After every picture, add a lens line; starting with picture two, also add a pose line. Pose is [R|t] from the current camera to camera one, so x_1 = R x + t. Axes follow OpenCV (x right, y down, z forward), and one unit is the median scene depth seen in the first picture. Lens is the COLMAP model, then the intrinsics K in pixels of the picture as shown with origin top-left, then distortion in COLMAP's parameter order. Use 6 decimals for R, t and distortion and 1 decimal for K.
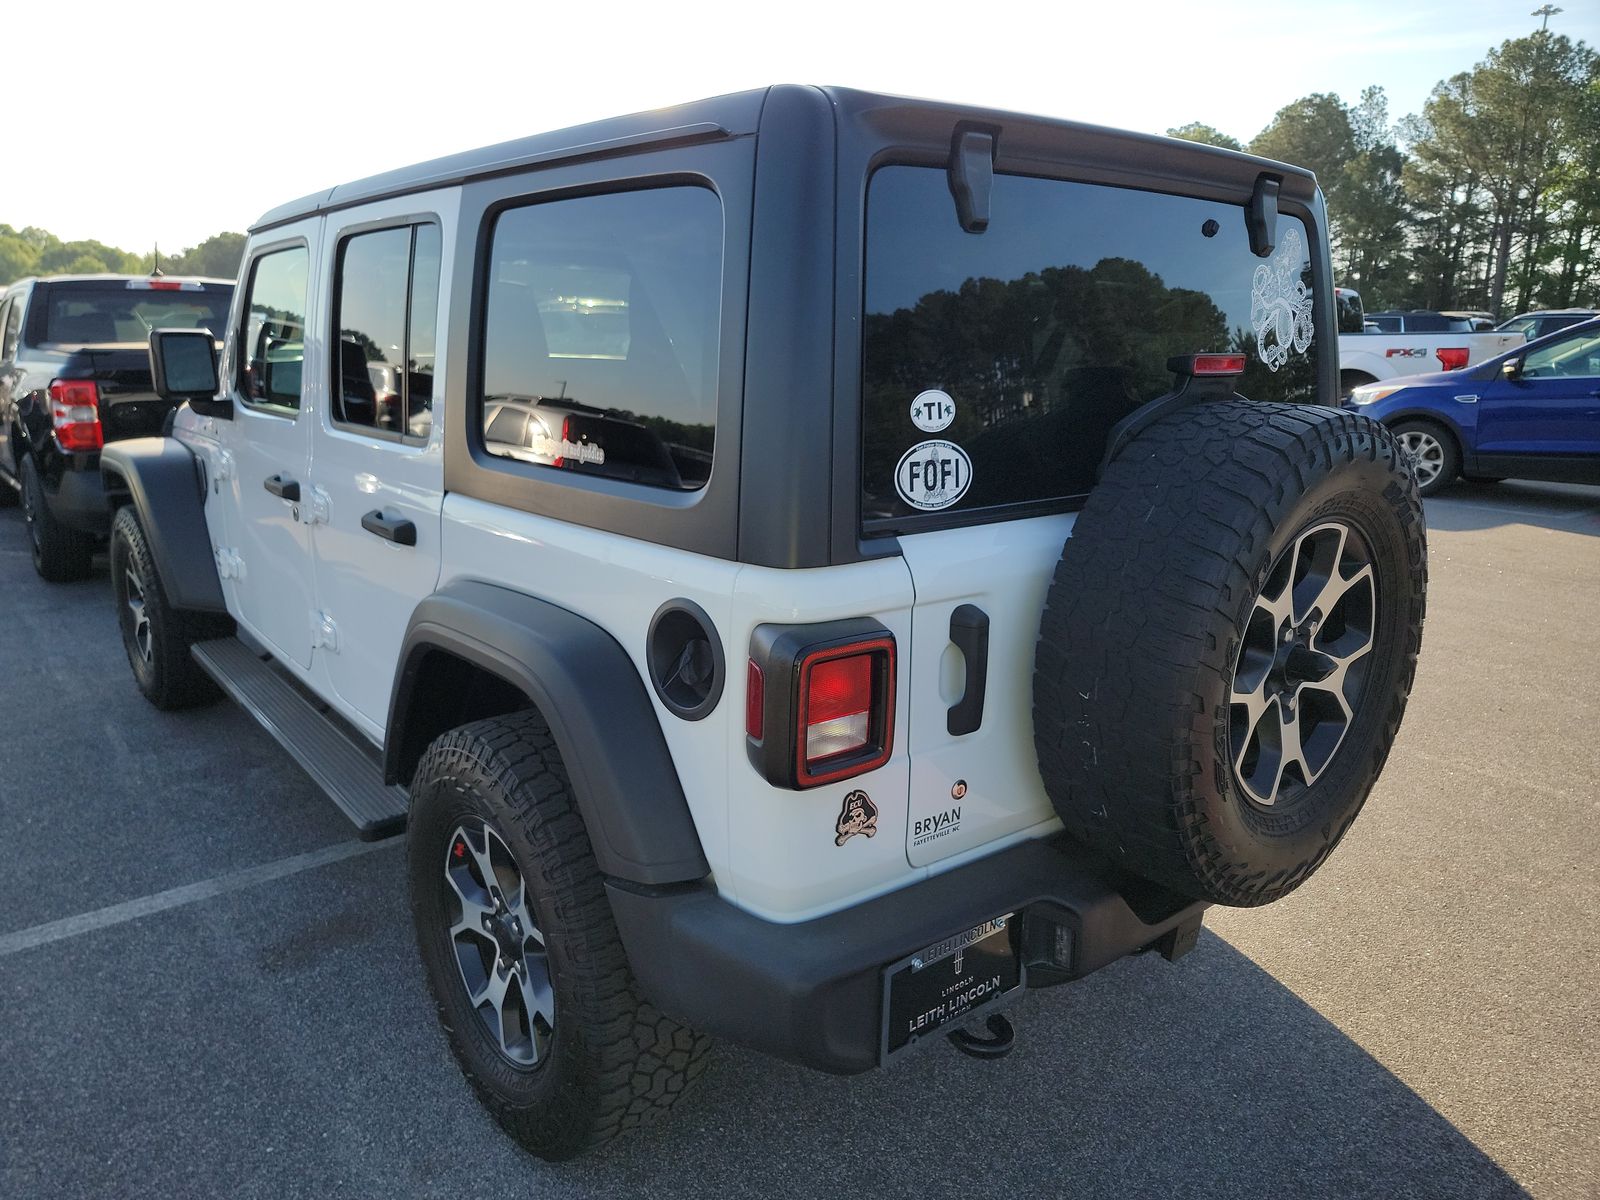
lens RADIAL K [[1158.1, 0, 795.5], [0, 1158.1, 600.0], [0, 0, 1]] dist [0.030899, -0.024000]
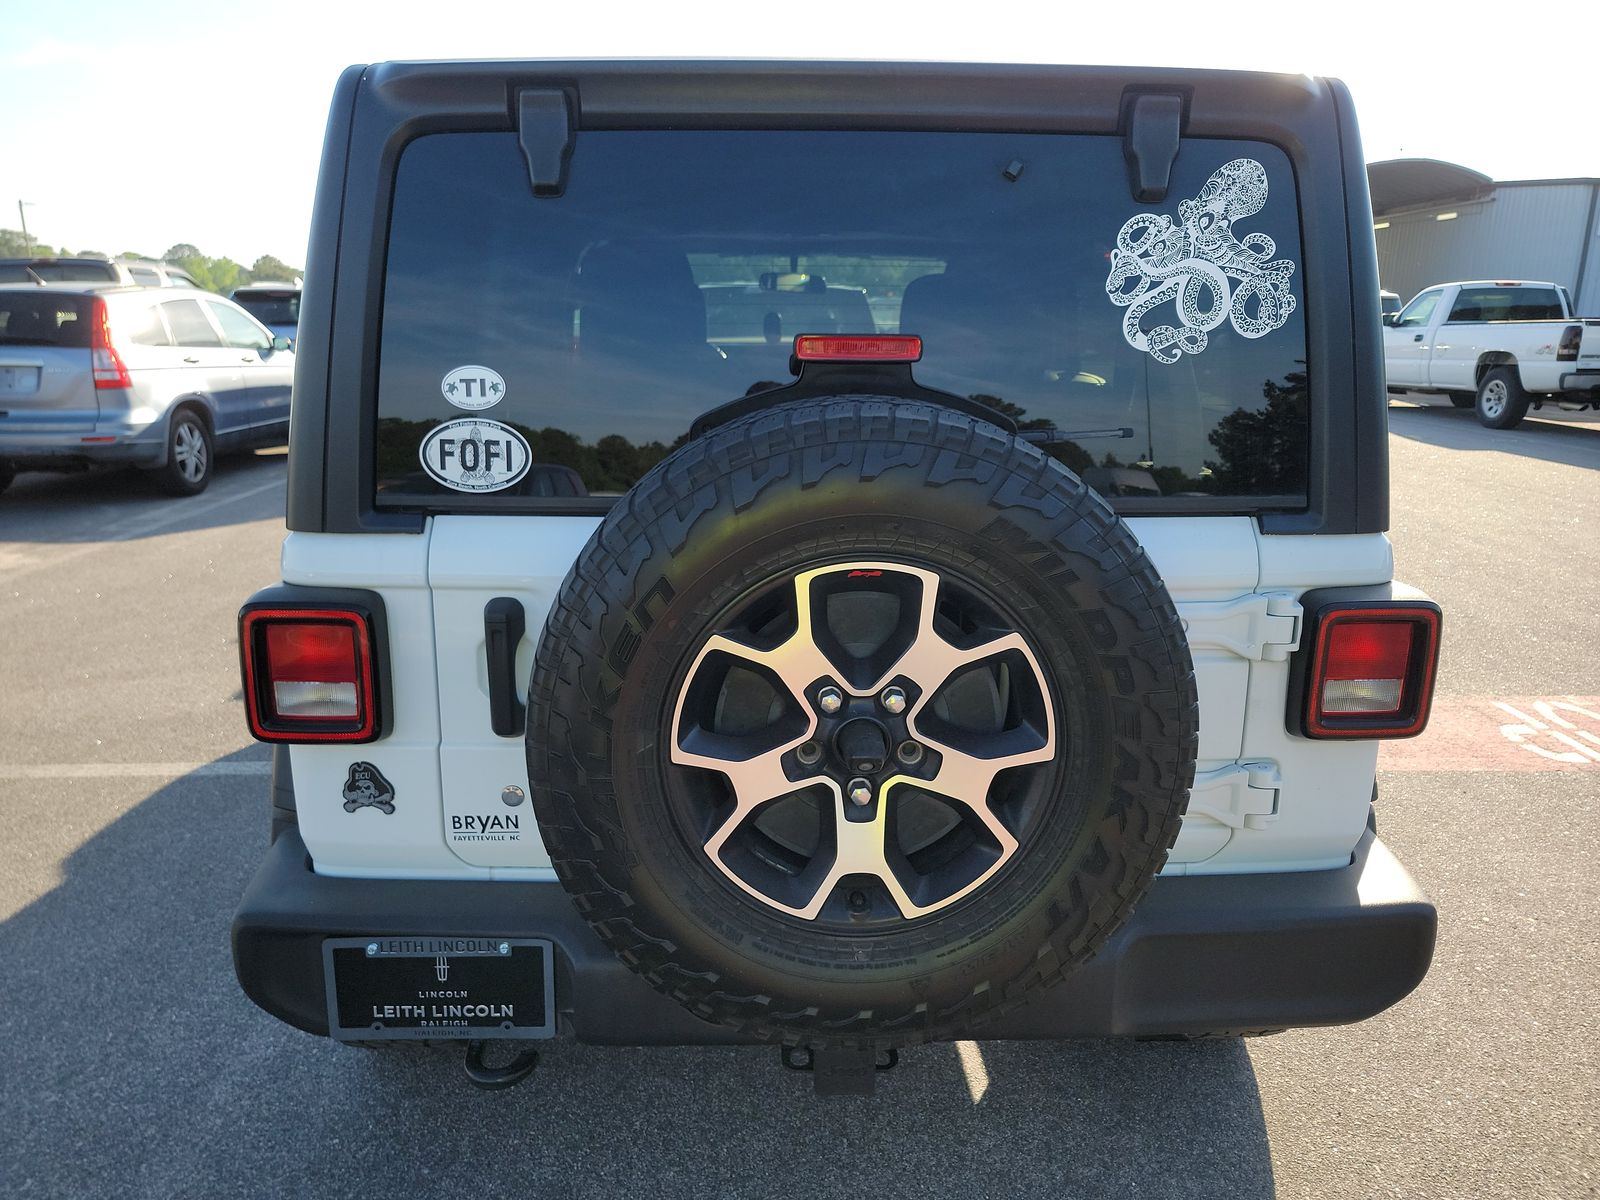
lens RADIAL K [[1158.1, 0, 795.5], [0, 1158.1, 600.0], [0, 0, 1]] dist [0.030899, -0.024000]
pose [[0.784489, 0.141075, -0.603883, 0.904326], [-0.142839, 0.988703, 0.045415, -0.070797], [0.603468, 0.050631, 0.795778, 0.405842]]
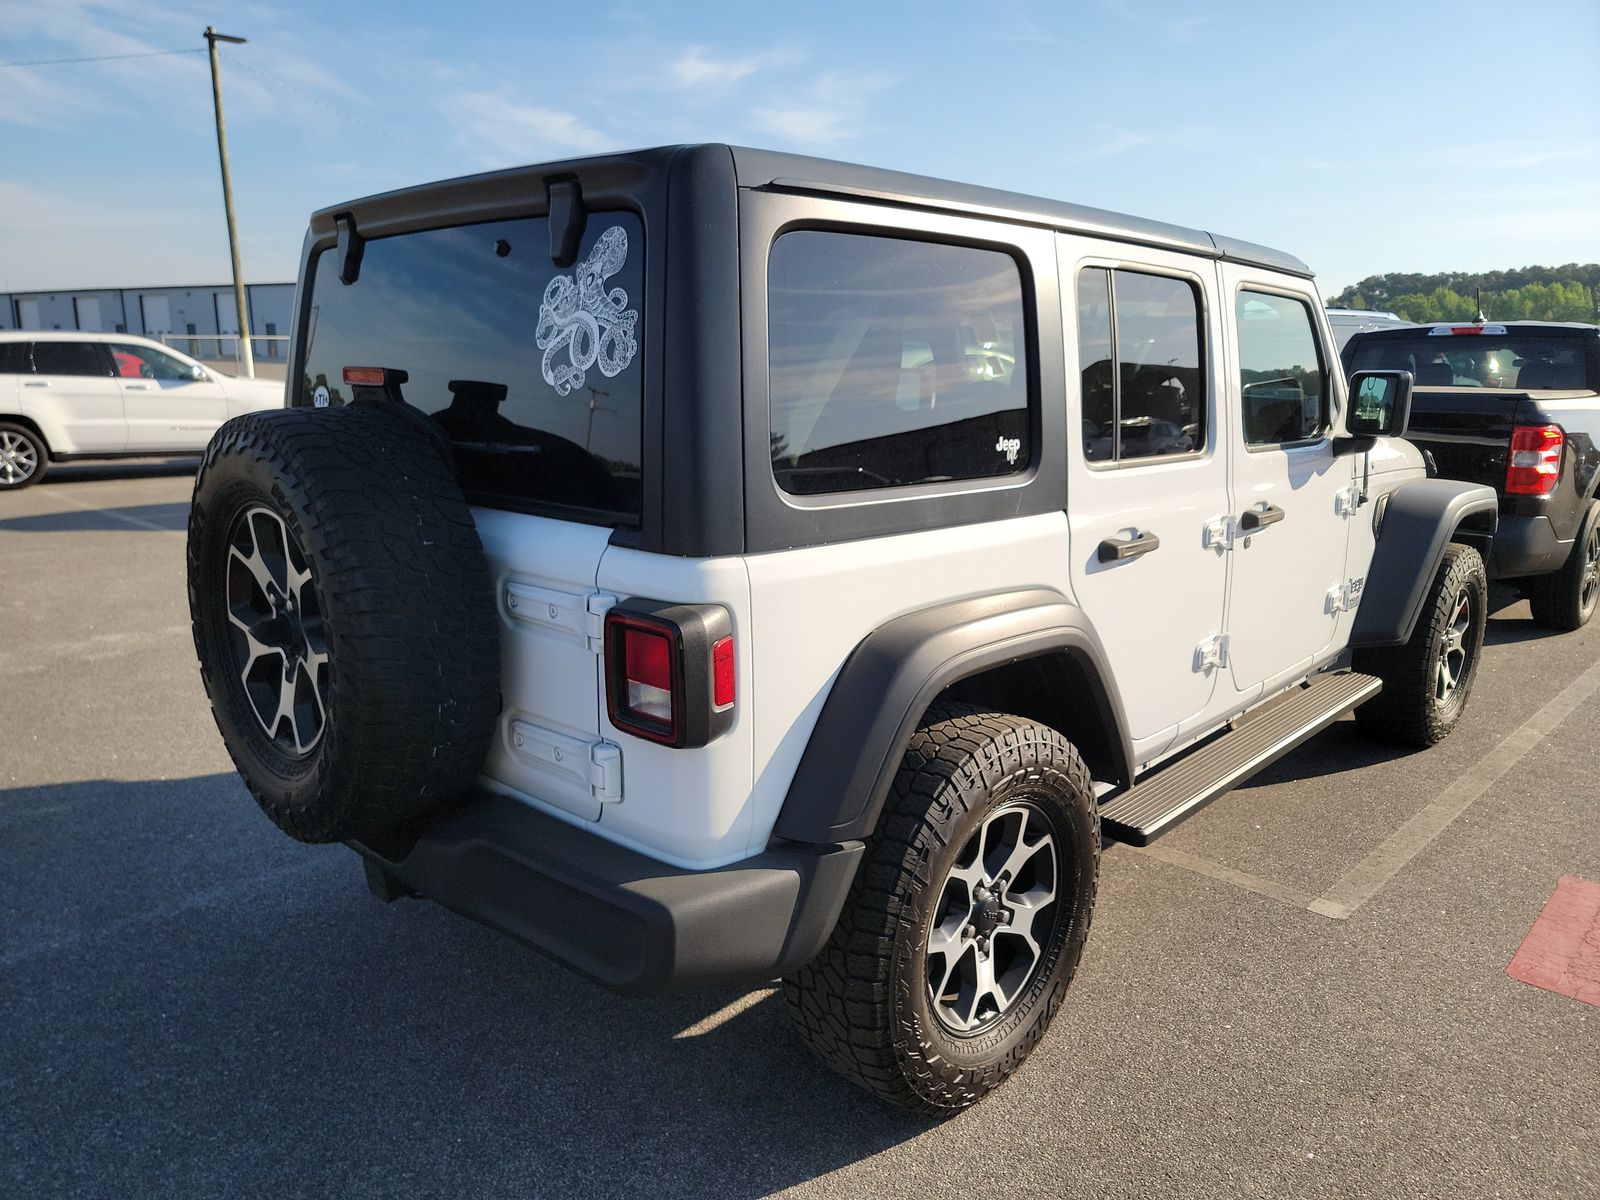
lens RADIAL K [[1158.1, 0, 795.5], [0, 1158.1, 600.0], [0, 0, 1]] dist [0.030899, -0.024000]
pose [[0.091087, 0.196693, -0.976225, 1.734118], [-0.241369, 0.955430, 0.169982, -0.318106], [0.966149, 0.220148, 0.134503, 1.439637]]
